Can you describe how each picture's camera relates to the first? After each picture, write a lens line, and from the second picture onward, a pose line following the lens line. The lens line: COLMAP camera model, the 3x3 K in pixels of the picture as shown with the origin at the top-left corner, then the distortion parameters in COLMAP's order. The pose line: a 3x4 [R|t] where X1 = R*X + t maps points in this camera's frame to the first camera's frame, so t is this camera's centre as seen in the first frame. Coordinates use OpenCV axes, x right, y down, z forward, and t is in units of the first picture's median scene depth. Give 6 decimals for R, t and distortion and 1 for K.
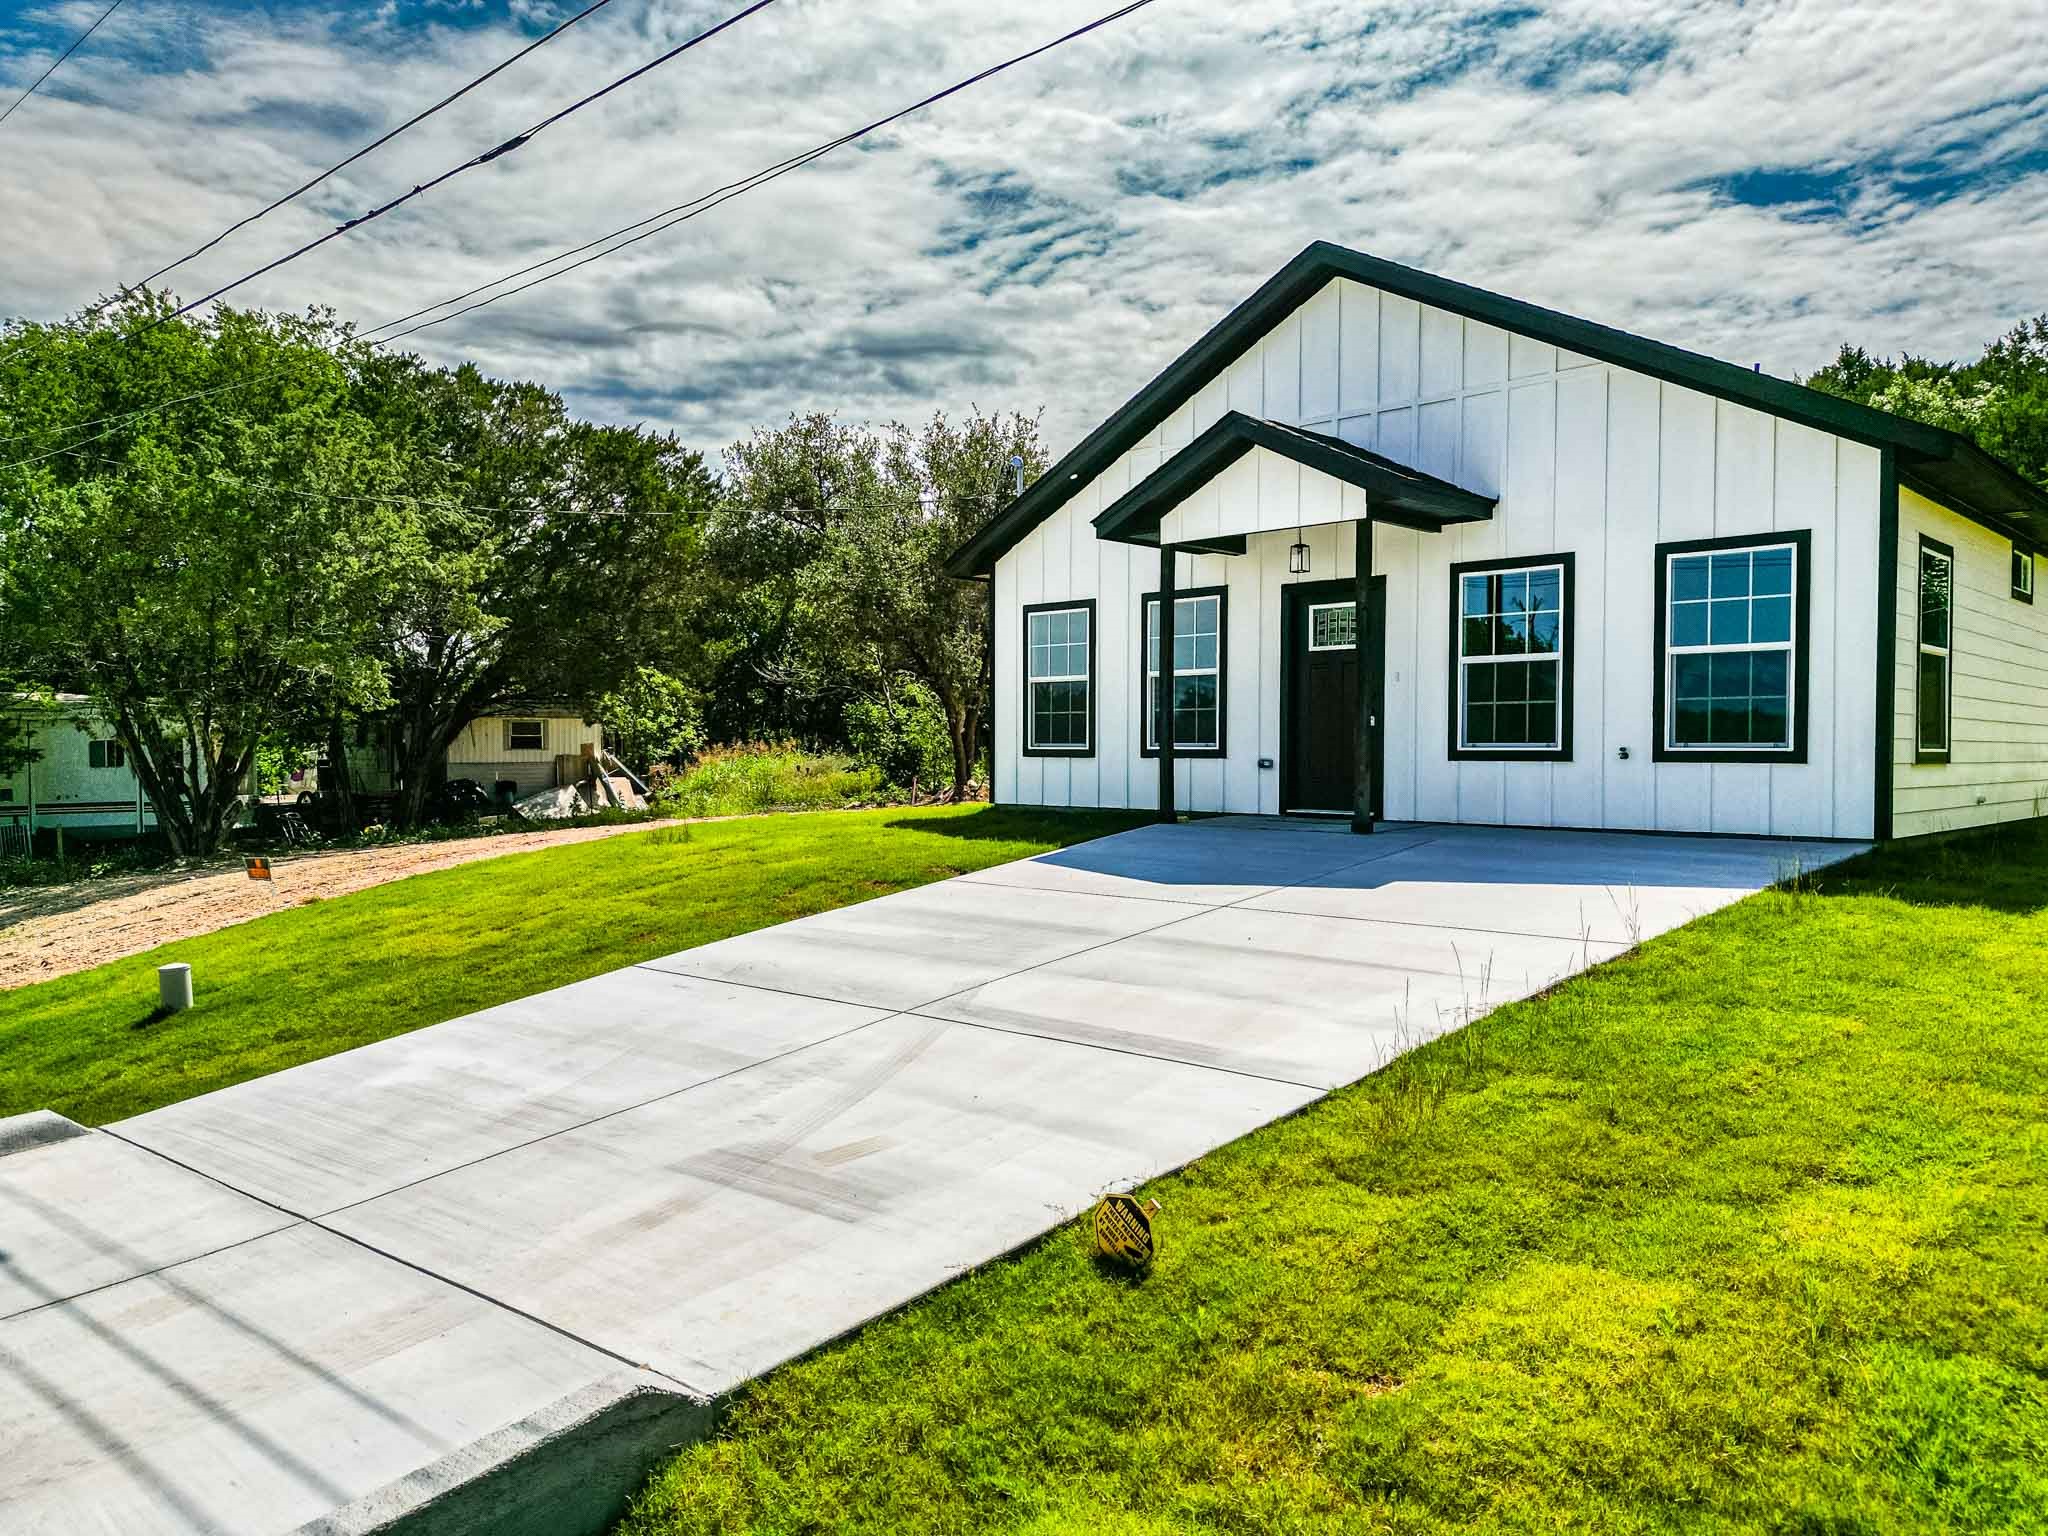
lens RADIAL K [[1505.5, 0, 1024.0], [0, 1505.5, 768.0], [0, 0, 1]] dist [0.055150, -0.048235]
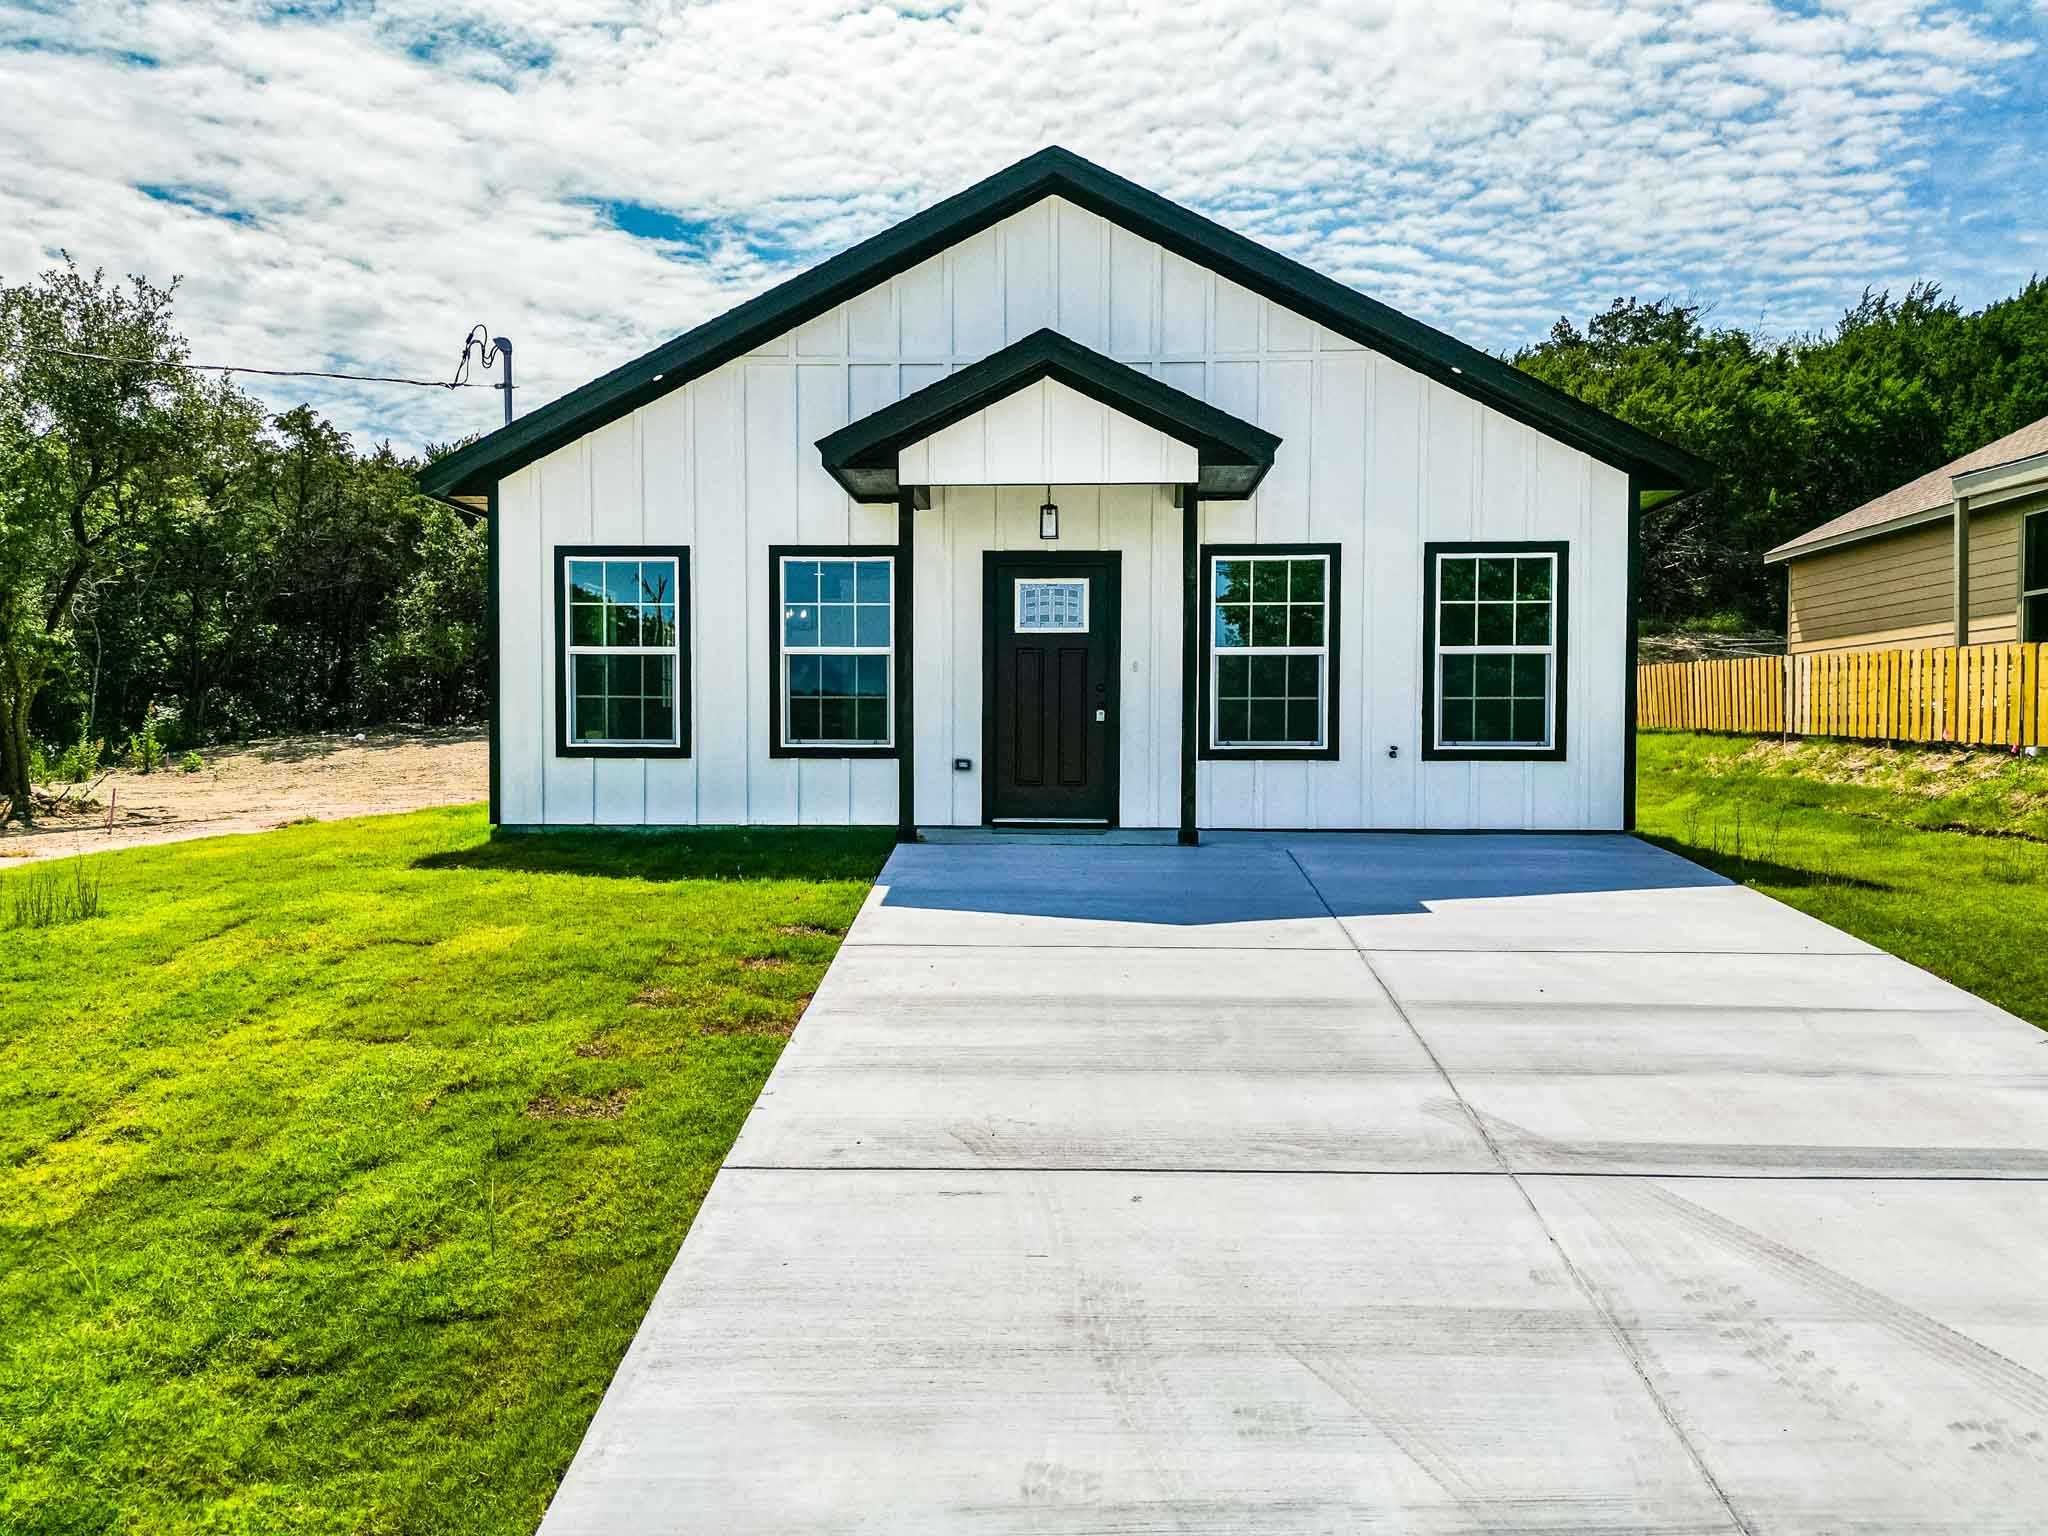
lens RADIAL K [[1505.5, 0, 1024.0], [0, 1505.5, 768.0], [0, 0, 1]] dist [0.055150, -0.048235]
pose [[0.743434, -0.009372, 0.668744, -0.133680], [0.007495, 0.999956, 0.005682, -0.002021], [-0.668767, 0.000788, 0.743471, 0.131131]]
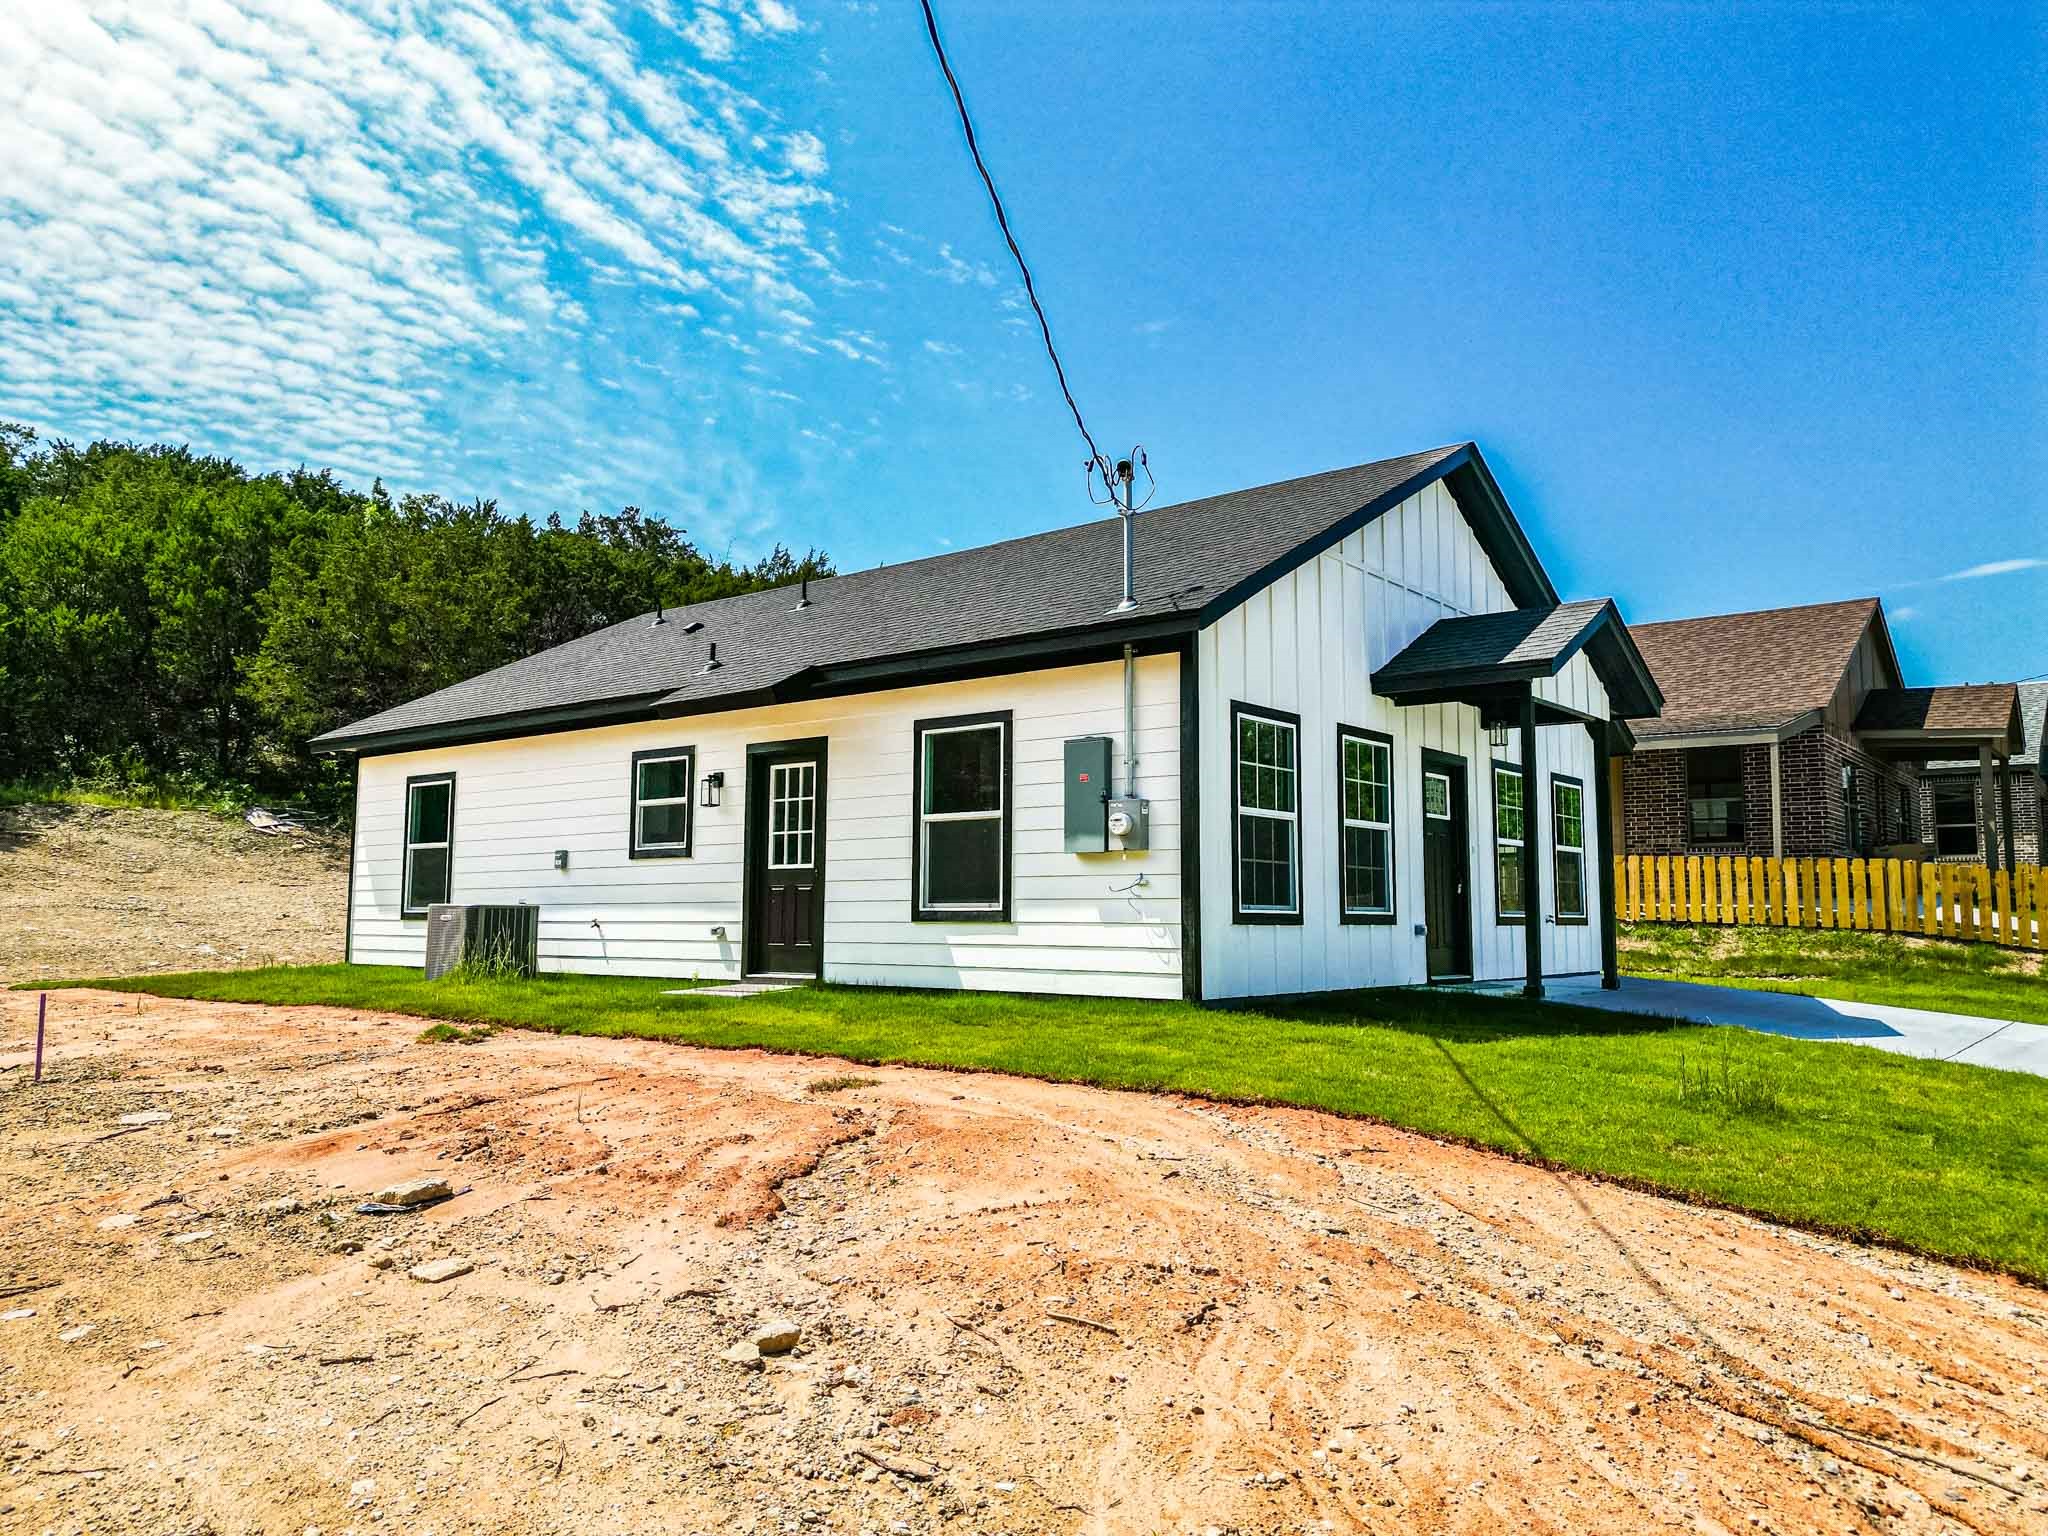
lens RADIAL K [[1530.5, 0, 1029.4], [0, 1530.5, 768.8], [0, 0, 1]] dist [0.059780, -0.053611]
pose [[-0.098657, 0.102399, 0.989839, -0.293142], [0.000824, 0.994700, -0.102820, -0.001948], [-0.995121, -0.009328, -0.098218, 0.489091]]
